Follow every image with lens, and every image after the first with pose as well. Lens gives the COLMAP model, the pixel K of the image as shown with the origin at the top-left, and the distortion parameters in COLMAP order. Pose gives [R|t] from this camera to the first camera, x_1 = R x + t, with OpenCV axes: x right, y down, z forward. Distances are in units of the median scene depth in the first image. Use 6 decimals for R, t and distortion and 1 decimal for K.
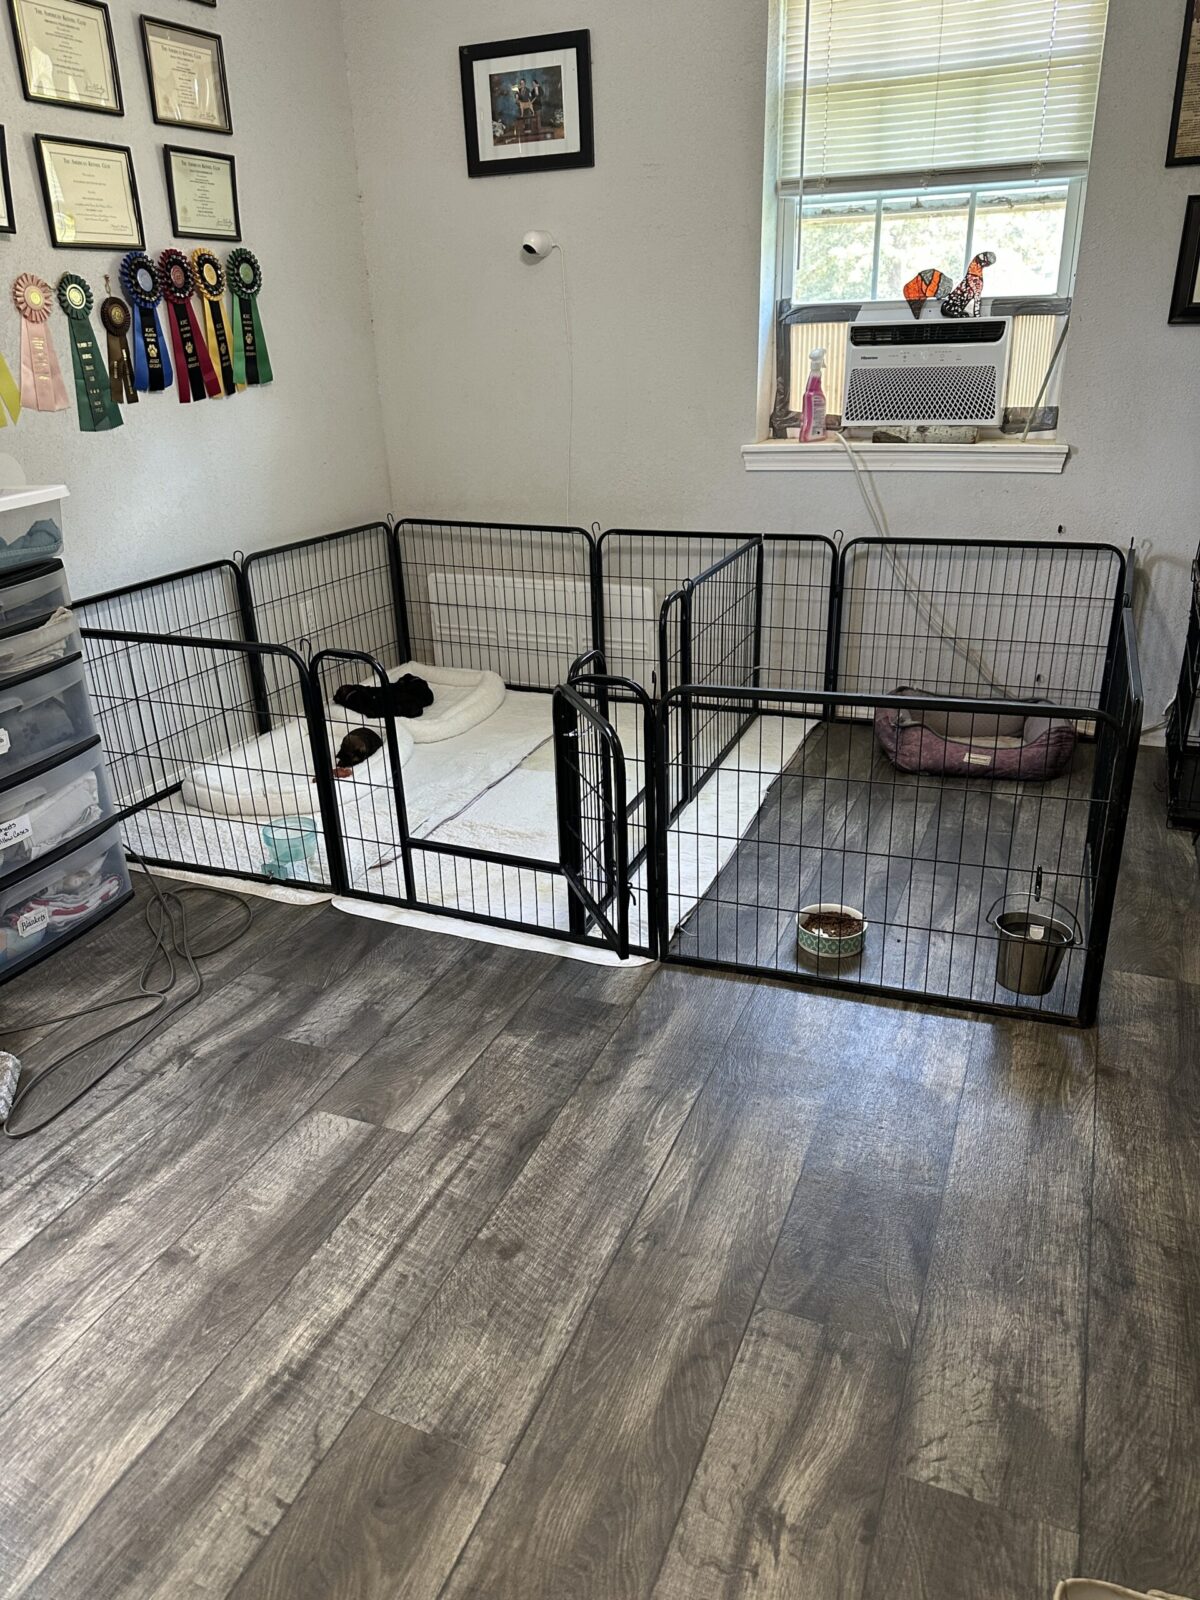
lens RADIAL K [[1125.6, 0, 600.0], [0, 1125.6, 800.0], [0, 0, 1]] dist [-0.006495, -0.004621]
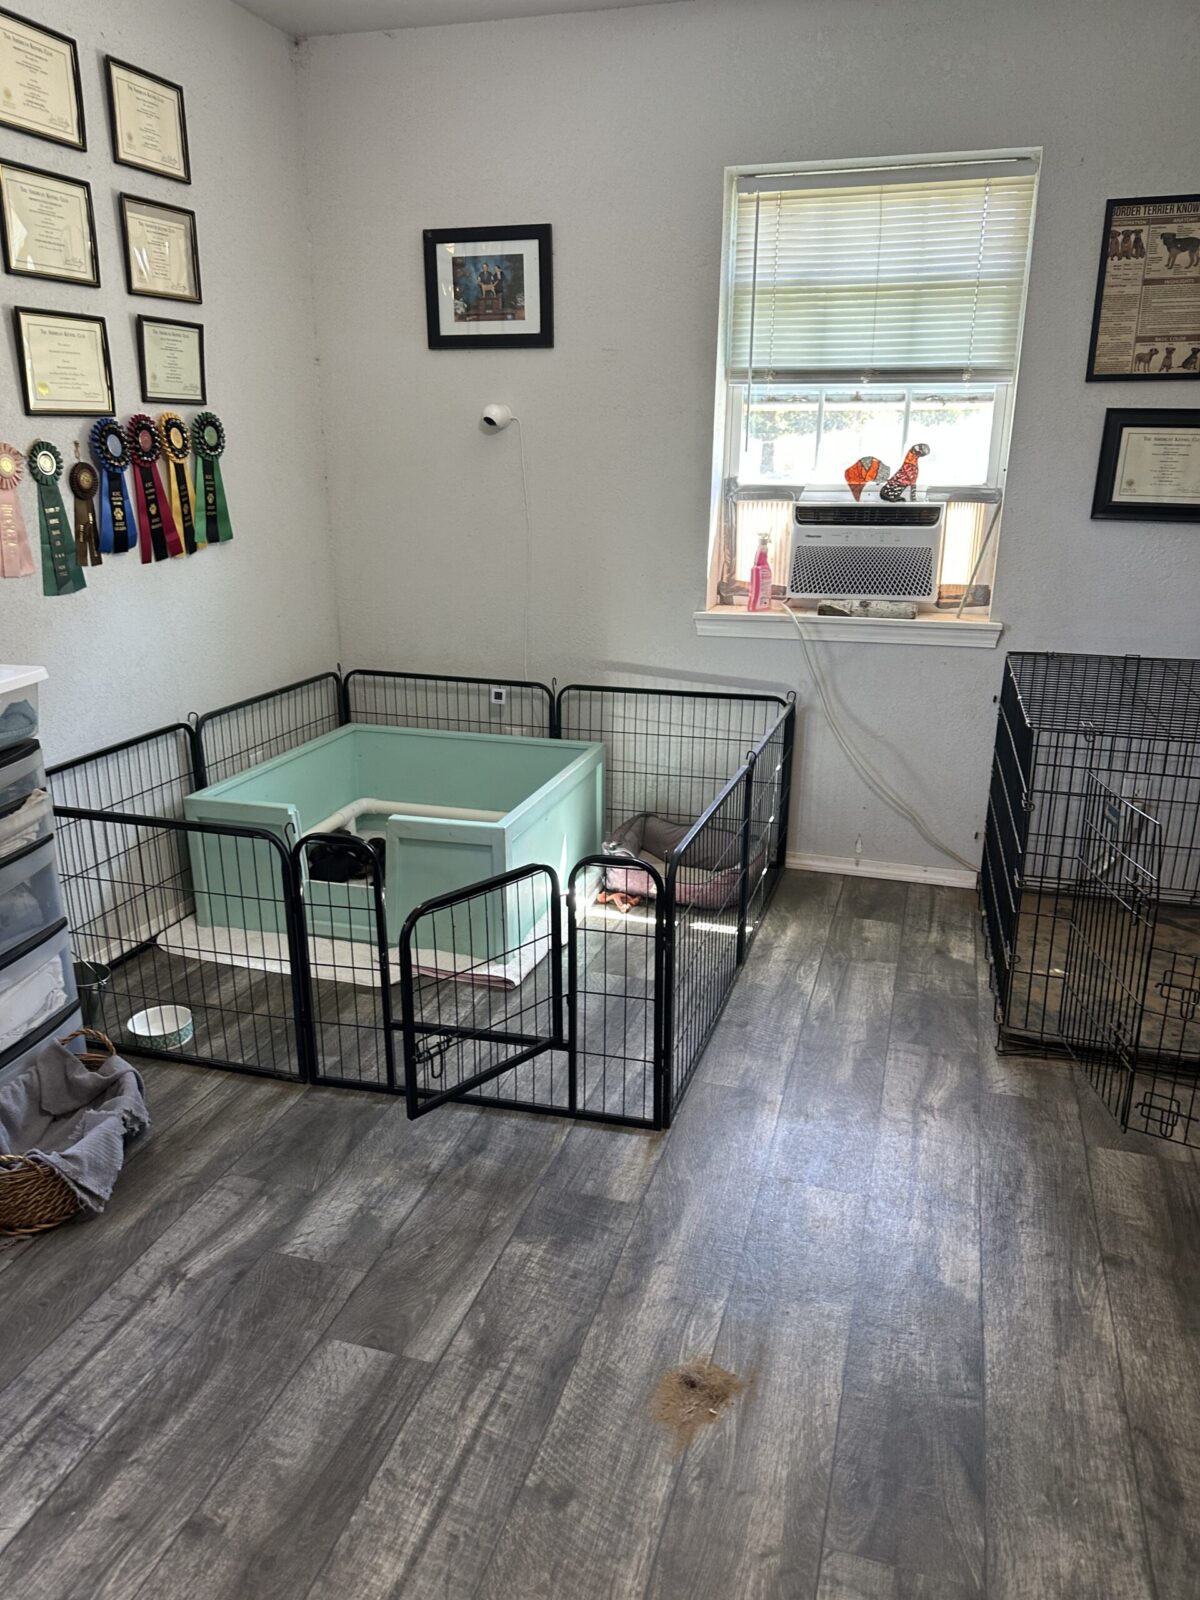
lens RADIAL K [[1125.6, 0, 600.0], [0, 1125.6, 800.0], [0, 0, 1]] dist [-0.006495, -0.004621]
pose [[0.994020, 0.003267, 0.109153, -0.132425], [0.006420, 0.996075, -0.088281, -0.093198], [-0.109013, 0.088454, 0.990097, -0.003844]]
